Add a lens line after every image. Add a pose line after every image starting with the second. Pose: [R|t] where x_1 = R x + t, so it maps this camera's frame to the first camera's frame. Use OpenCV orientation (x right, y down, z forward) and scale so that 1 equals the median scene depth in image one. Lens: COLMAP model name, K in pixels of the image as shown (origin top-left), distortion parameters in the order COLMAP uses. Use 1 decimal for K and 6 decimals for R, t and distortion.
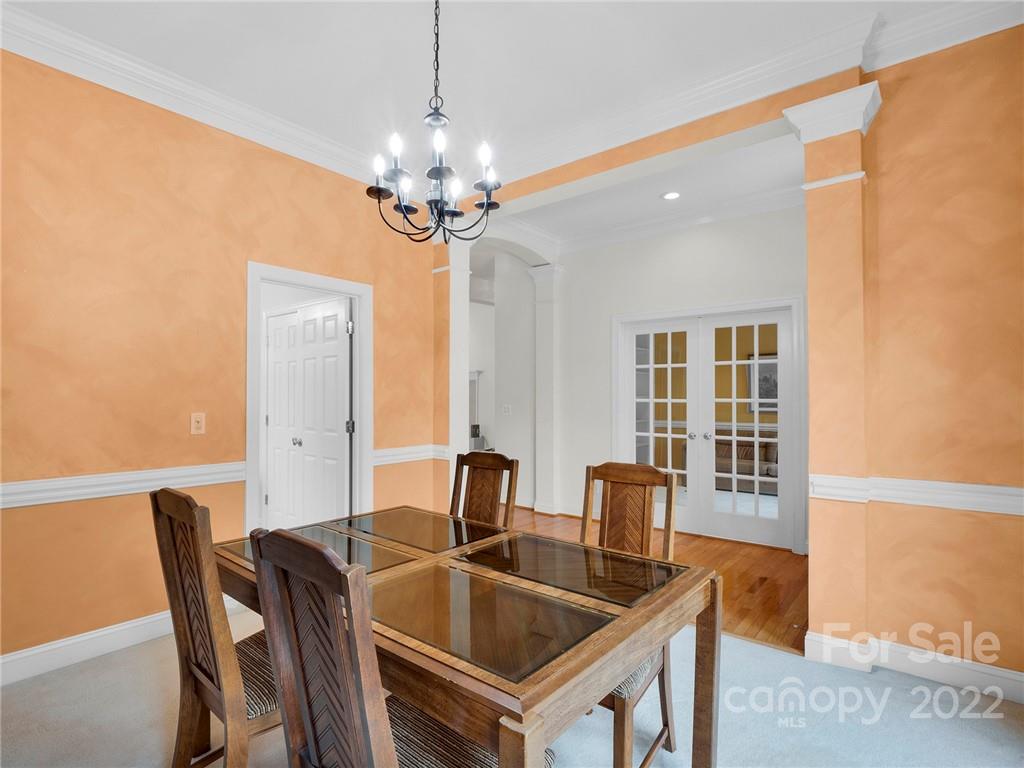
lens RADIAL K [[520.2, 0, 507.6], [0, 520.2, 387.7], [0, 0, 1]] dist [-0.013891, -0.000263]
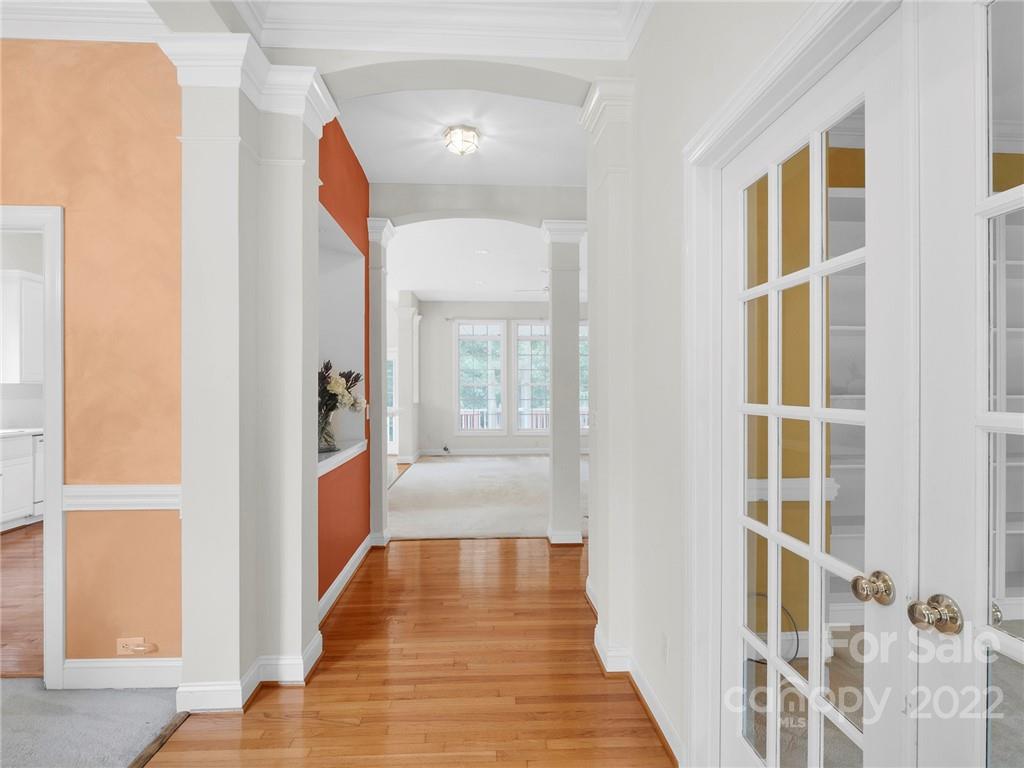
lens RADIAL K [[520.2, 0, 507.6], [0, 520.2, 387.7], [0, 0, 1]] dist [-0.013891, -0.000263]
pose [[0.685234, -0.005199, -0.728304, 0.469823], [0.013075, 0.999901, 0.005164, 0.011478], [0.728206, -0.013062, 0.685234, 0.875440]]
